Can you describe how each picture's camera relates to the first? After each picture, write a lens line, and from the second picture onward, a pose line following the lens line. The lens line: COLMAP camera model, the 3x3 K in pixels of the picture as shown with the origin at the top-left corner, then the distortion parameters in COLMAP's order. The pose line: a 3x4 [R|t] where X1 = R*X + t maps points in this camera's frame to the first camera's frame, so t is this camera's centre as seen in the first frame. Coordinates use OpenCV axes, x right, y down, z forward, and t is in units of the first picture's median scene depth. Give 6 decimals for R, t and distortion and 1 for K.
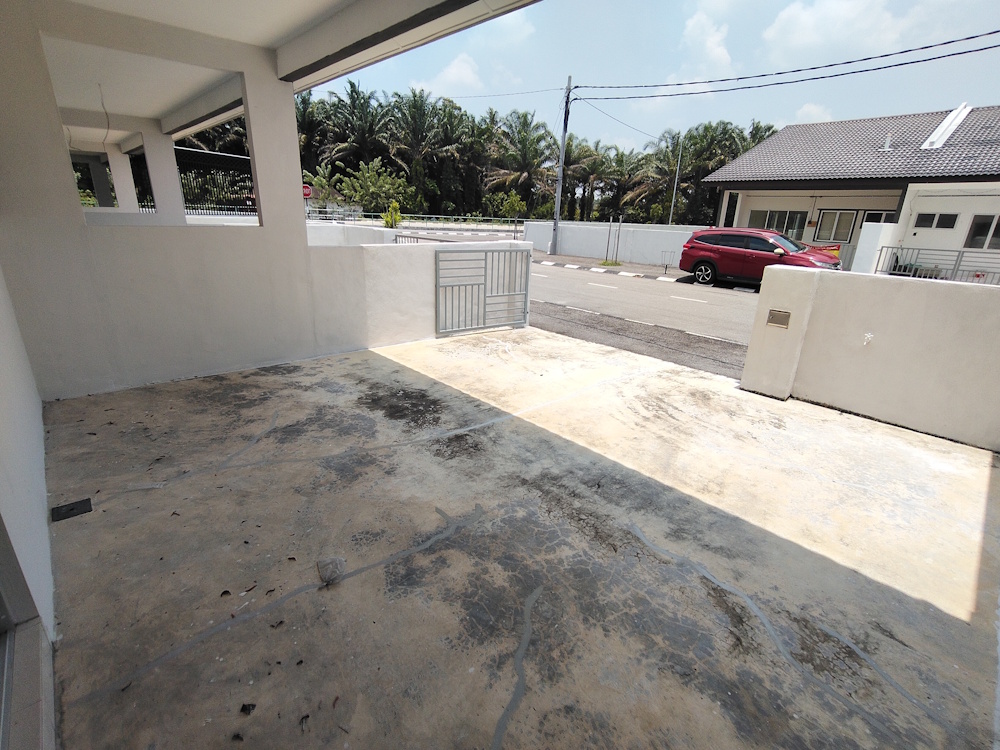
lens RADIAL K [[470.1, 0, 500.0], [0, 470.1, 375.0], [0, 0, 1]] dist [-0.001903, -0.000294]
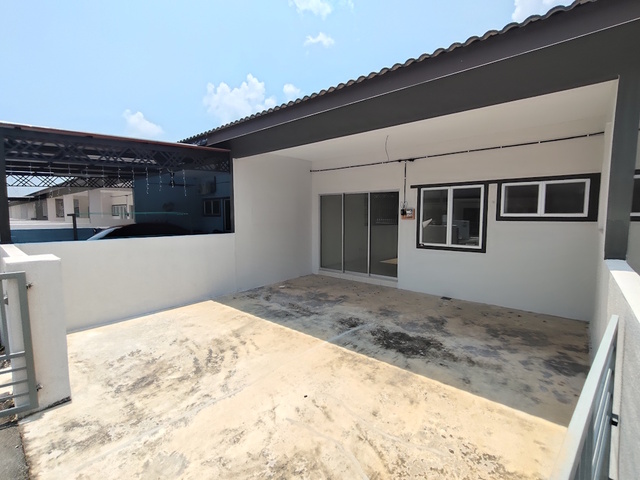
lens RADIAL K [[303.7, 0, 318.0], [0, 303.7, 238.2], [0, 0, 1]] dist [-0.003412, 0.000330]
pose [[-0.995091, -0.026533, -0.095344, 0.153907], [-0.062170, 0.917163, 0.393633, -0.572450], [0.077001, 0.397628, -0.914310, 1.698642]]
